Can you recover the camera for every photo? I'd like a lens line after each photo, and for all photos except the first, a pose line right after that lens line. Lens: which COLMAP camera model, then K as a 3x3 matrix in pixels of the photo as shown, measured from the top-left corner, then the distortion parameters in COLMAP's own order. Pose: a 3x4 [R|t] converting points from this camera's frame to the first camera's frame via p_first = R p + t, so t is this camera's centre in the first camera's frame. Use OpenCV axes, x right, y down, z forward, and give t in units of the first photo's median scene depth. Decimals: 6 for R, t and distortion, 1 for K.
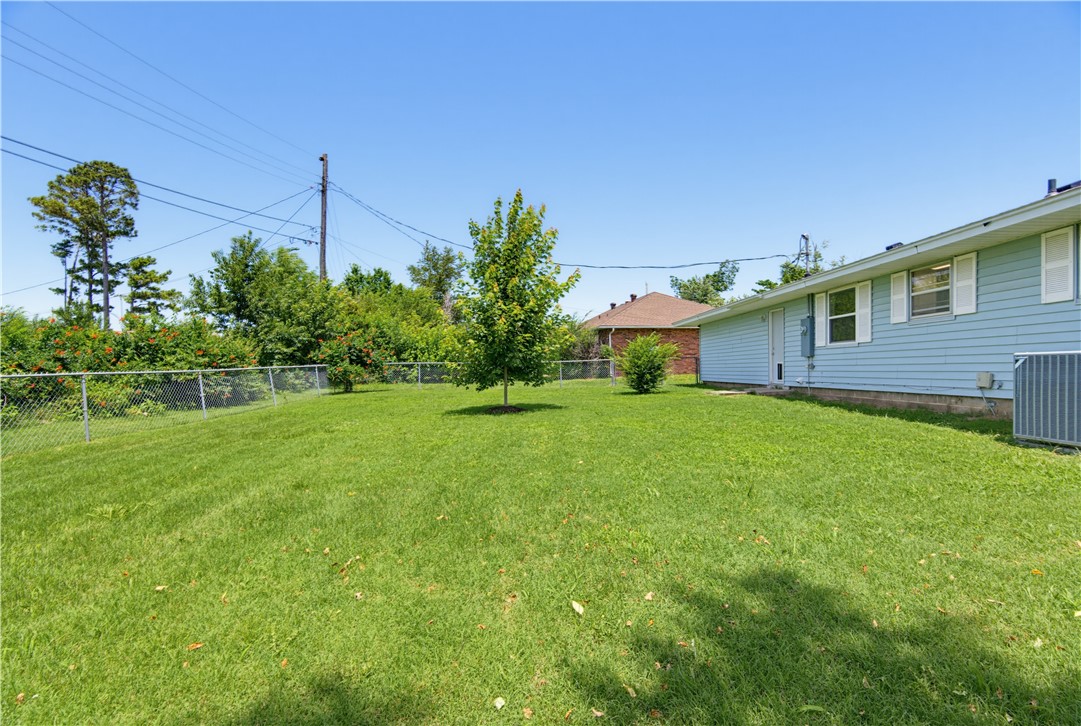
lens RADIAL K [[486.7, 0, 539.7], [0, 486.7, 382.1], [0, 0, 1]] dist [0.038904, -0.020974]
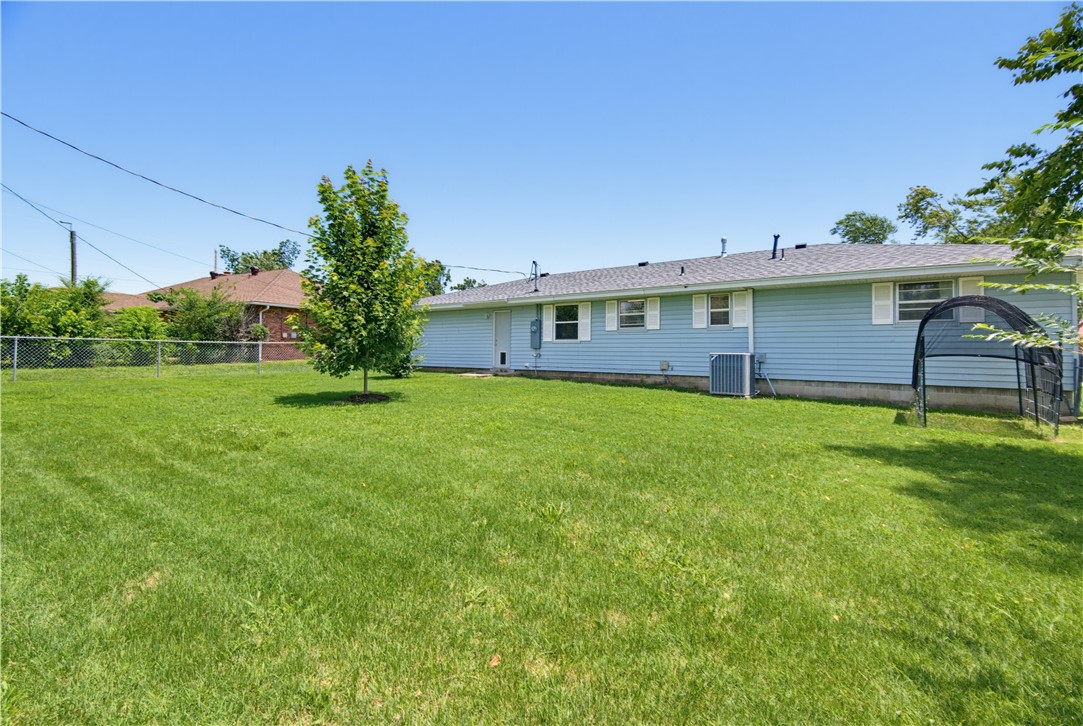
lens RADIAL K [[476.4, 0, 542.0], [0, 476.4, 352.3], [0, 0, 1]] dist [0.014501, -0.006644]
pose [[0.616740, 0.017113, 0.786981, -0.556658], [0.003197, 0.999701, -0.024244, -0.008132], [-0.787161, 0.017468, 0.616500, 0.166273]]
